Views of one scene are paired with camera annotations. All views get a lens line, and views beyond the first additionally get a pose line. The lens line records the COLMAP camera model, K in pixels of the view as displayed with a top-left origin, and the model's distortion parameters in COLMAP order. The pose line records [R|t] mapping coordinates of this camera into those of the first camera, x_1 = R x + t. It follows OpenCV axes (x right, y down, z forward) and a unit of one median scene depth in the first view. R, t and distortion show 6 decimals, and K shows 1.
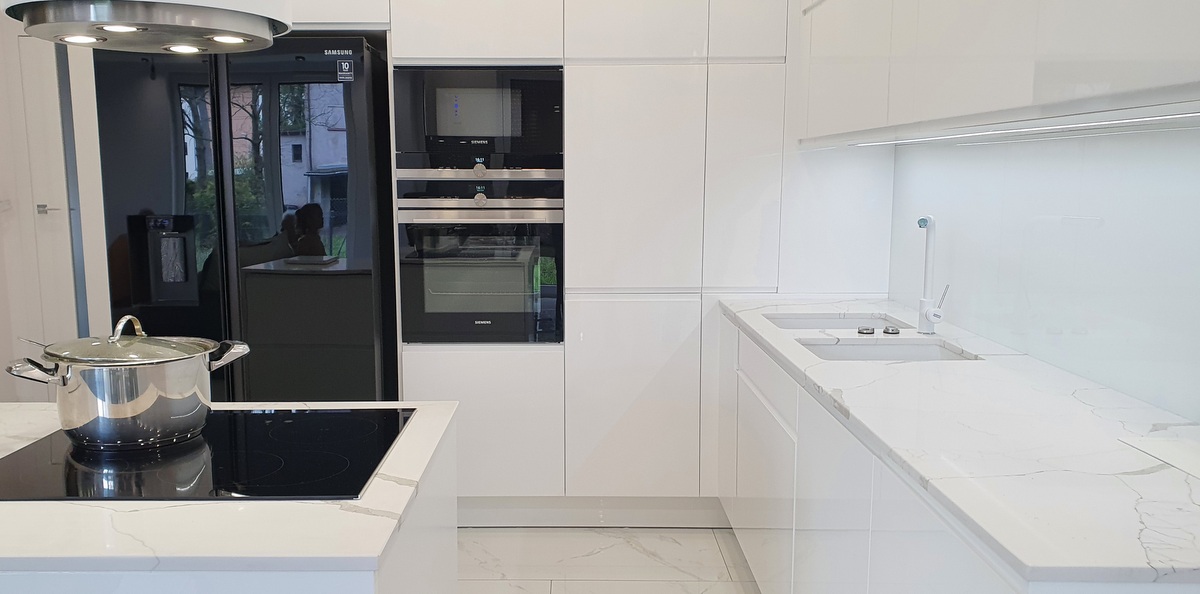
lens RADIAL K [[982.1, 0, 554.6], [0, 982.1, 328.9], [0, 0, 1]] dist [0.094948, -0.140475]
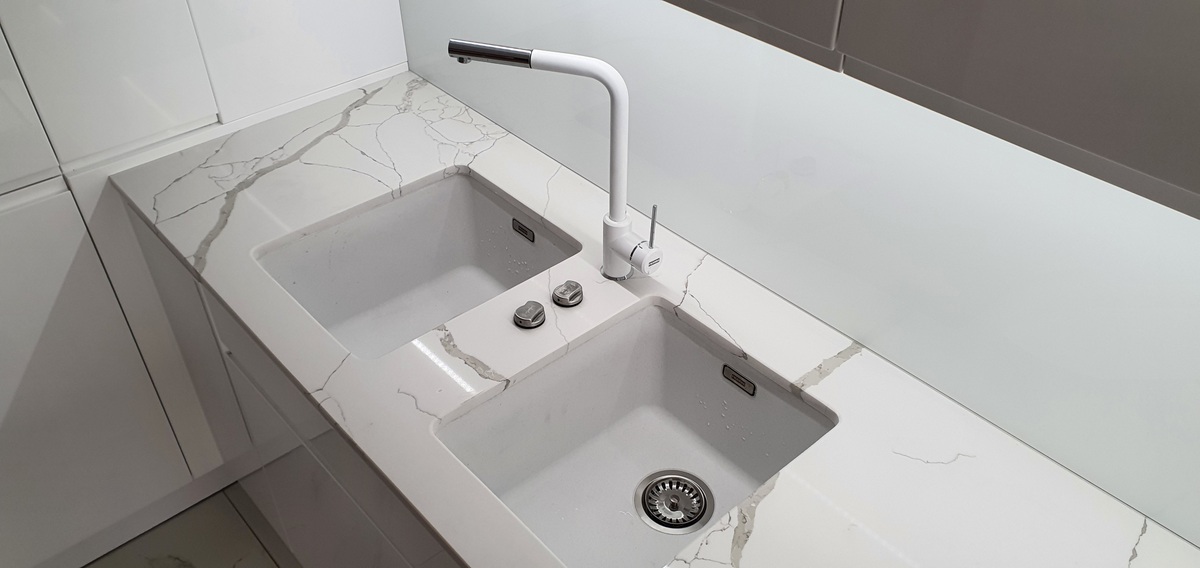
lens RADIAL K [[937.2, 0, 599.6], [0, 937.2, 311.8], [0, 0, 1]] dist [0.016270, 0.000352]
pose [[0.733953, -0.433403, 0.522949, 0.077716], [0.101468, 0.831274, 0.546523, -0.202019], [-0.671578, -0.348059, 0.654093, 0.539729]]
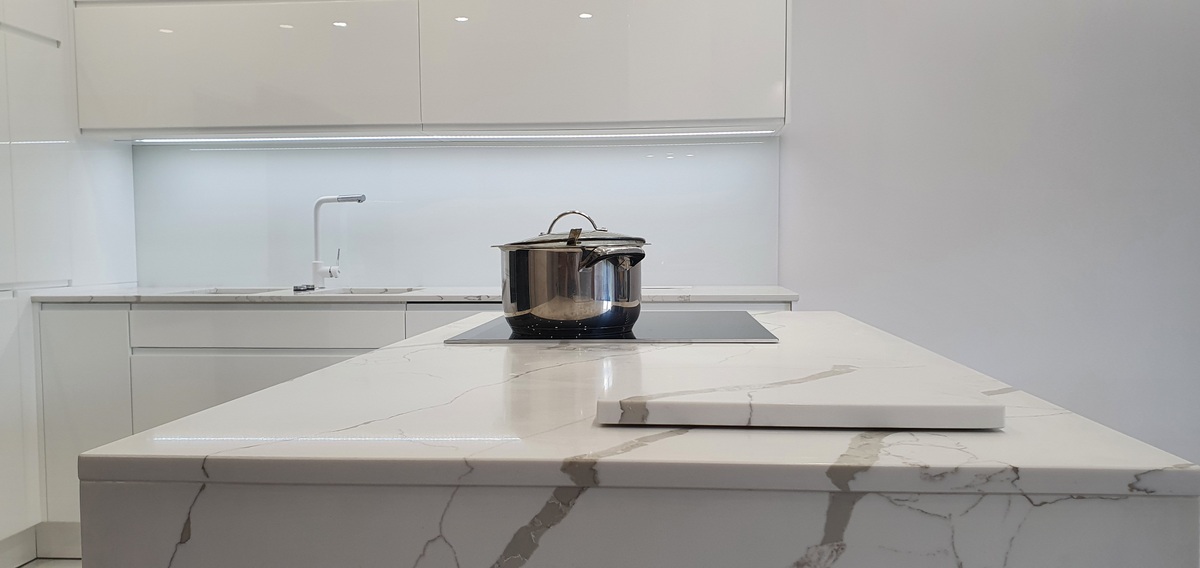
lens RADIAL K [[943.5, 0, 600.0], [0, 943.5, 284.0], [0, 0, 1]] dist [0.047693, -0.063124]
pose [[0.069556, -0.041860, 0.996699, -0.669841], [0.163225, 0.986132, 0.030026, 0.018102], [-0.984134, 0.160598, 0.075424, 0.437462]]
